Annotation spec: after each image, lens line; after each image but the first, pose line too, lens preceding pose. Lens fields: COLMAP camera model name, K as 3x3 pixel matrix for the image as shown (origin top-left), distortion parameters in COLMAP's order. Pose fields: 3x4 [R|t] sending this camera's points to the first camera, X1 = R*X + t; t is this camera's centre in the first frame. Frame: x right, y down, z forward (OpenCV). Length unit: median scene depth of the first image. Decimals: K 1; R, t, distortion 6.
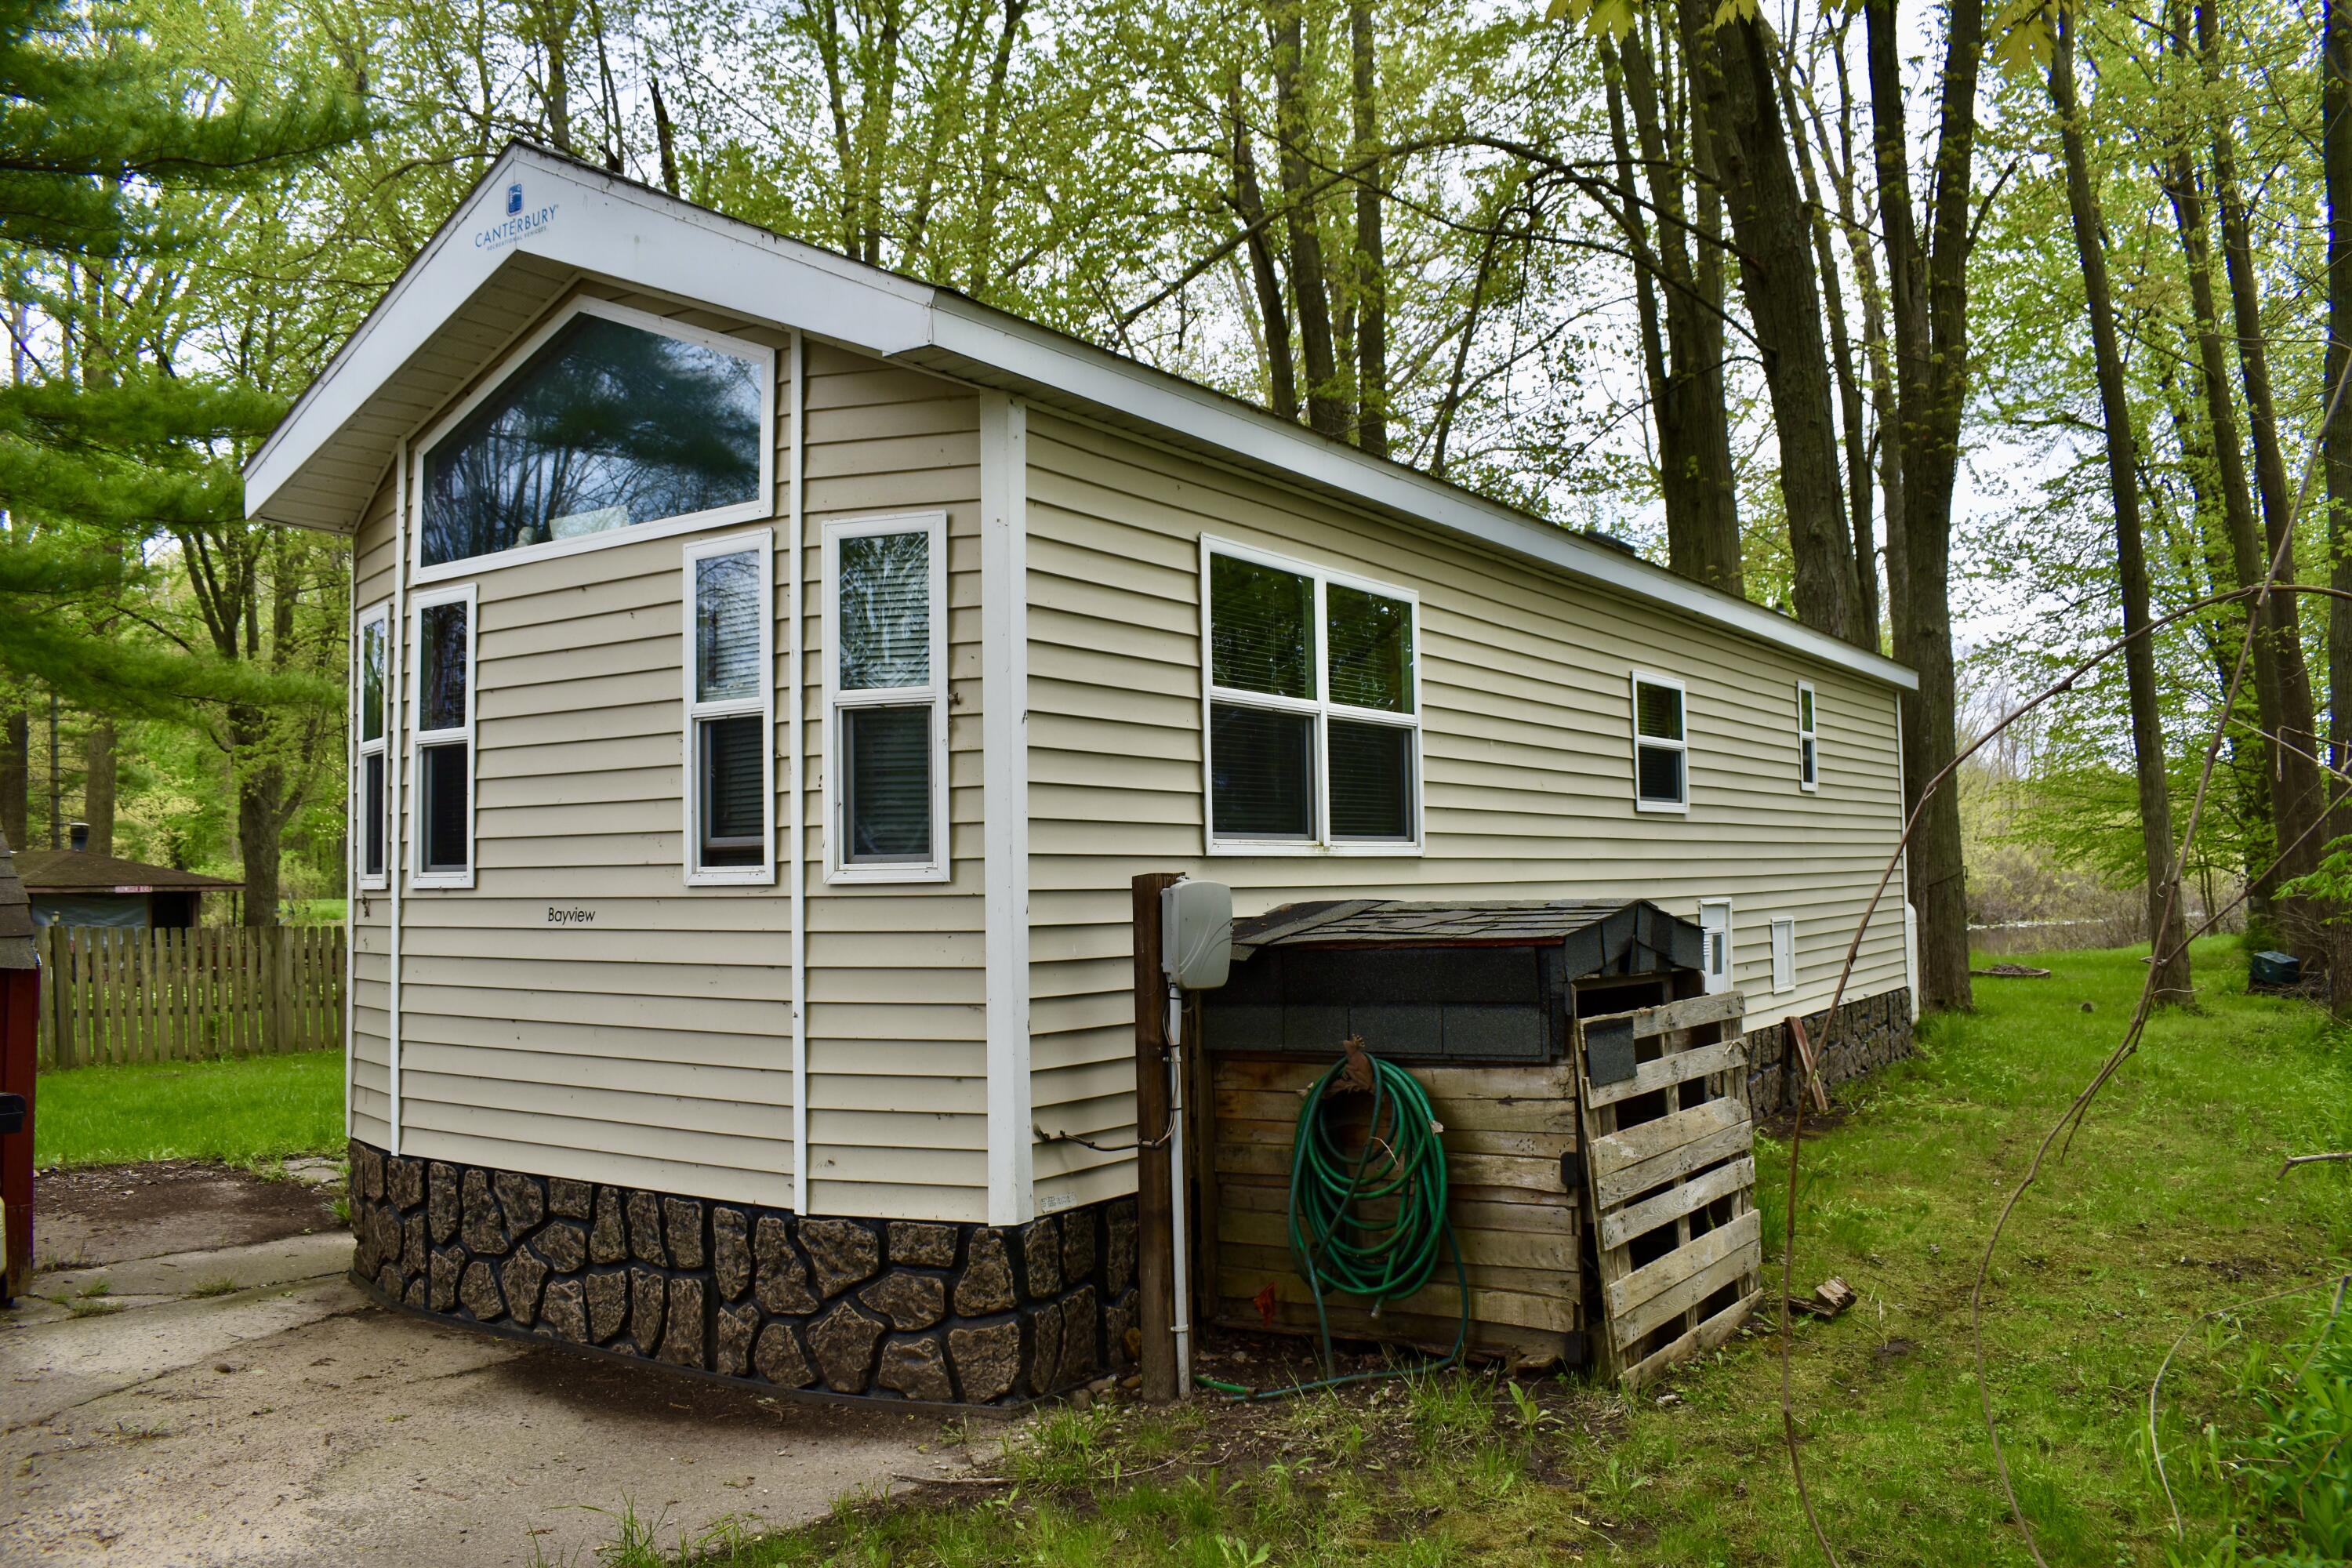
lens RADIAL K [[1826.6, 0, 1167.4], [0, 1826.6, 786.7], [0, 0, 1]] dist [-0.095924, 0.016288]
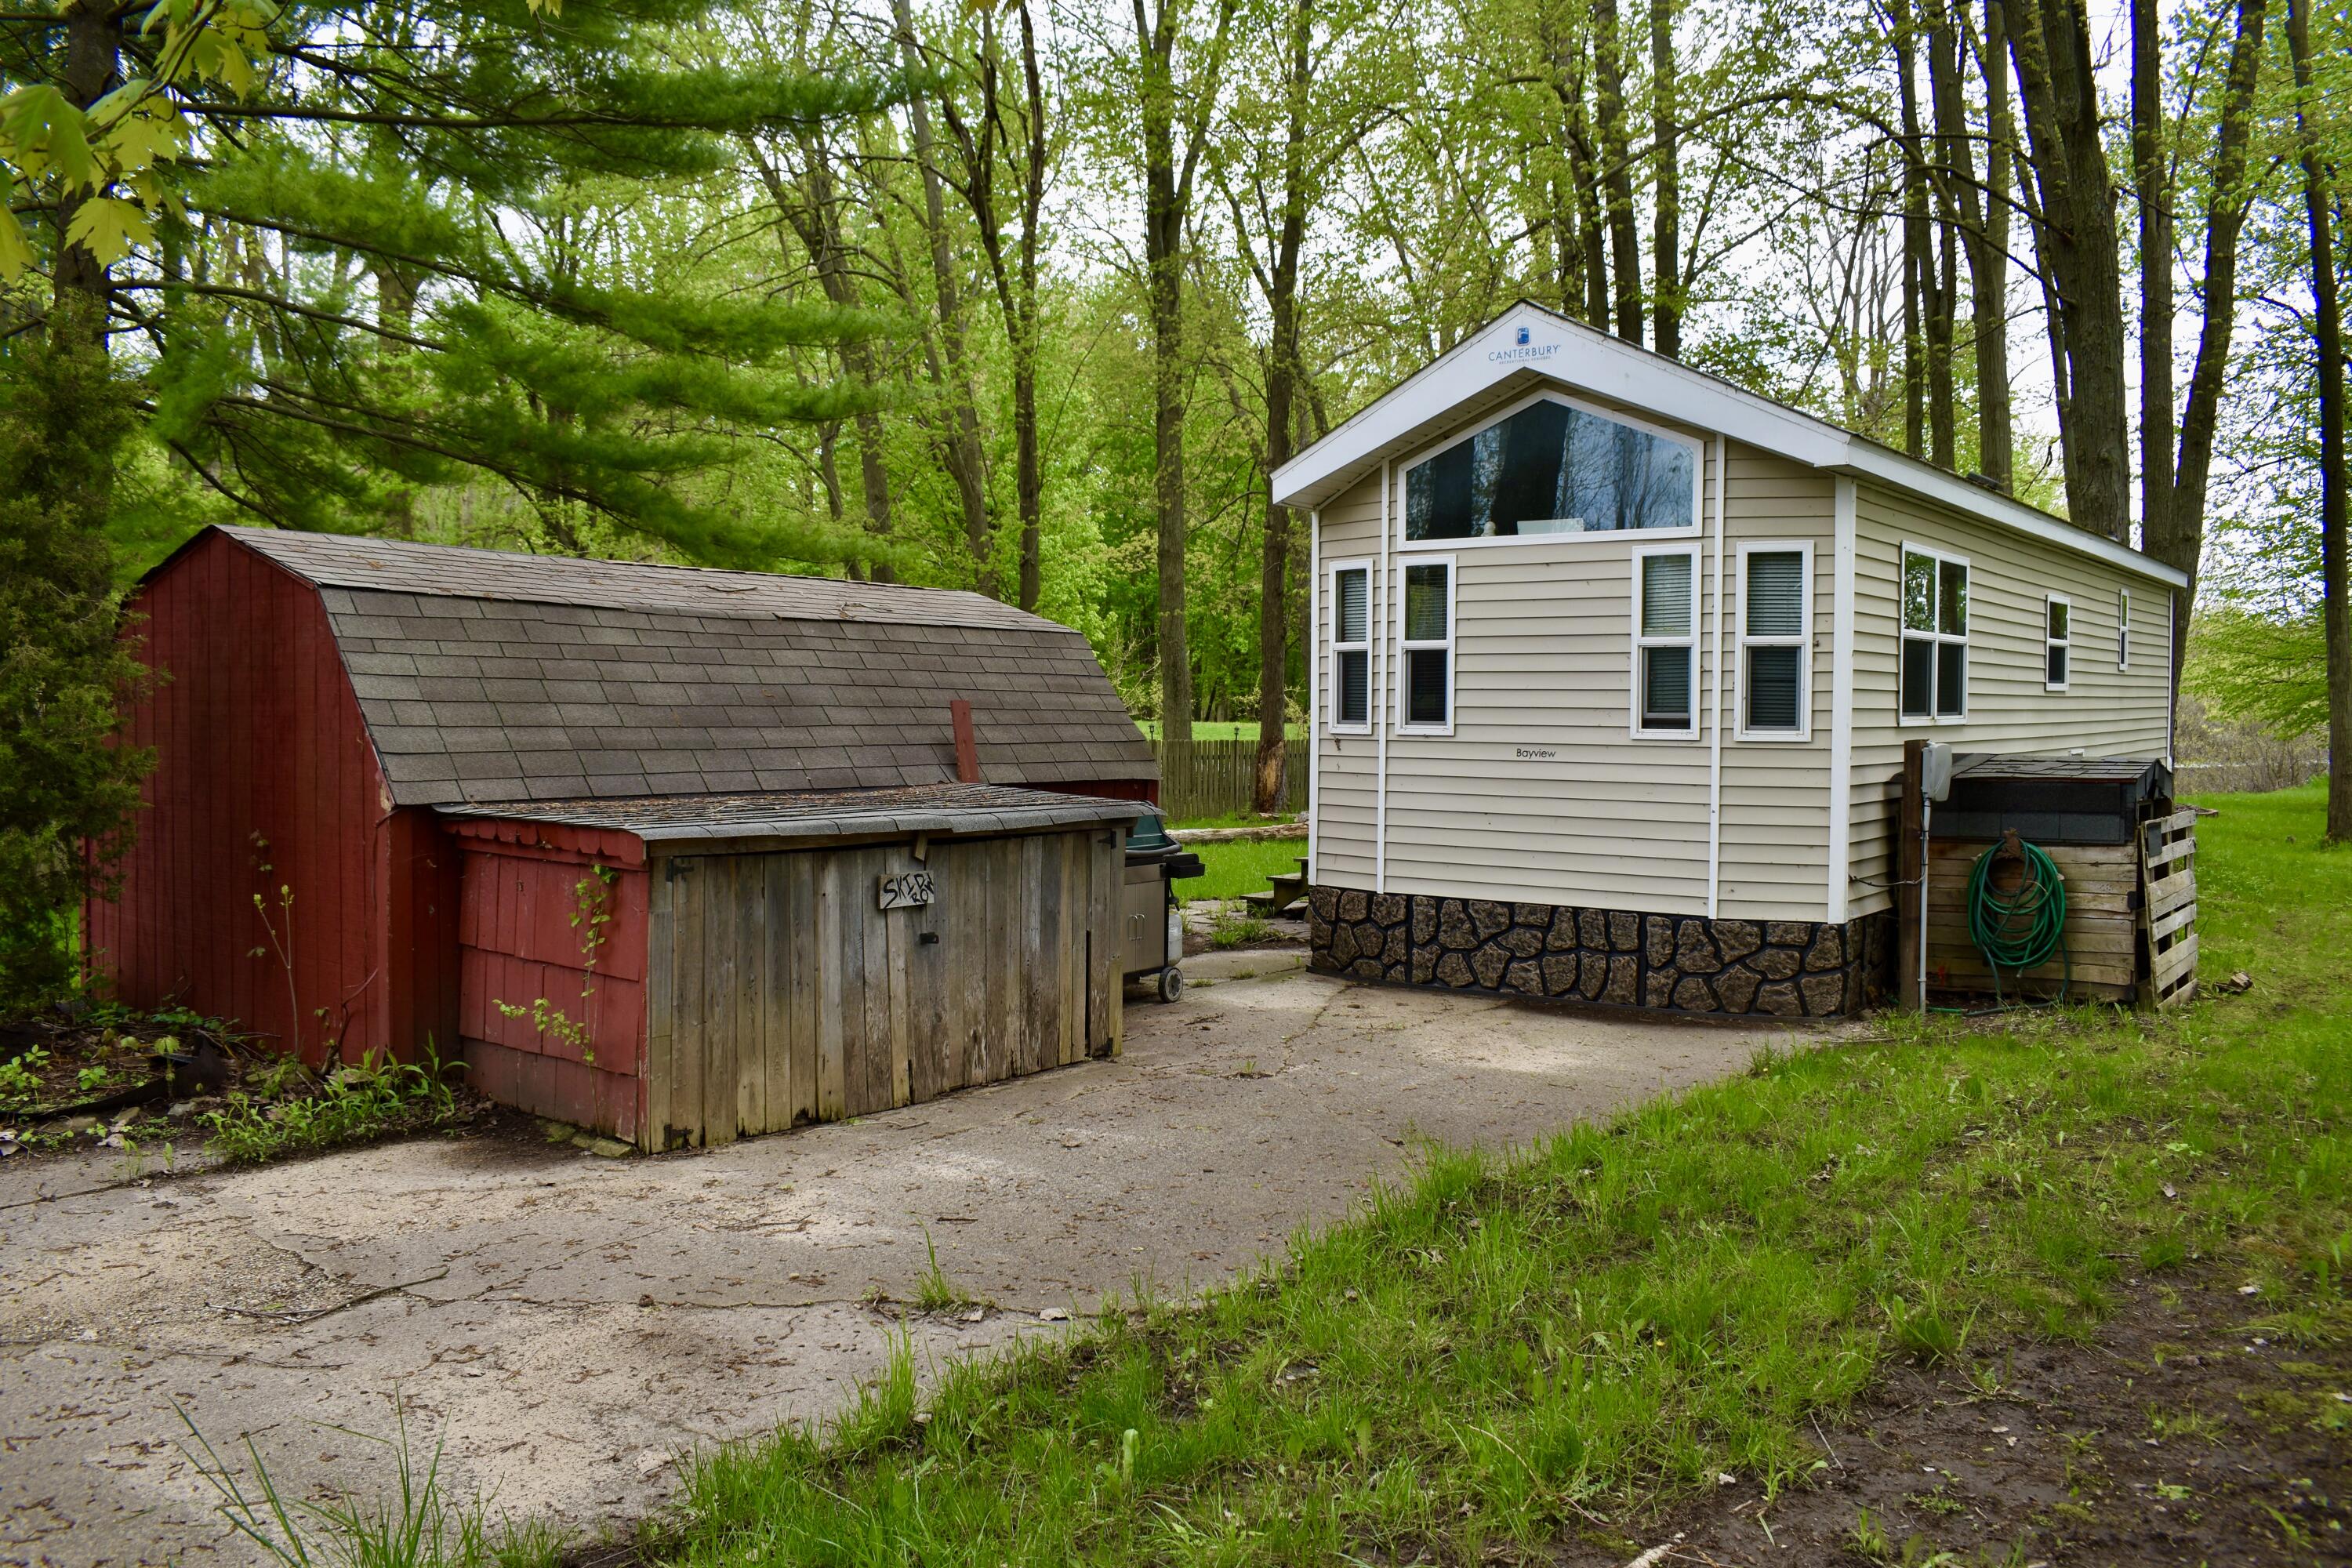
lens RADIAL K [[1826.6, 0, 1179.1], [0, 1826.6, 784.9], [0, 0, 1]] dist [-0.095924, 0.016288]
pose [[0.998662, 0.020940, -0.047284, -0.644059], [-0.016208, 0.995021, 0.098339, -0.071474], [0.049108, -0.097442, 0.994029, -0.832988]]
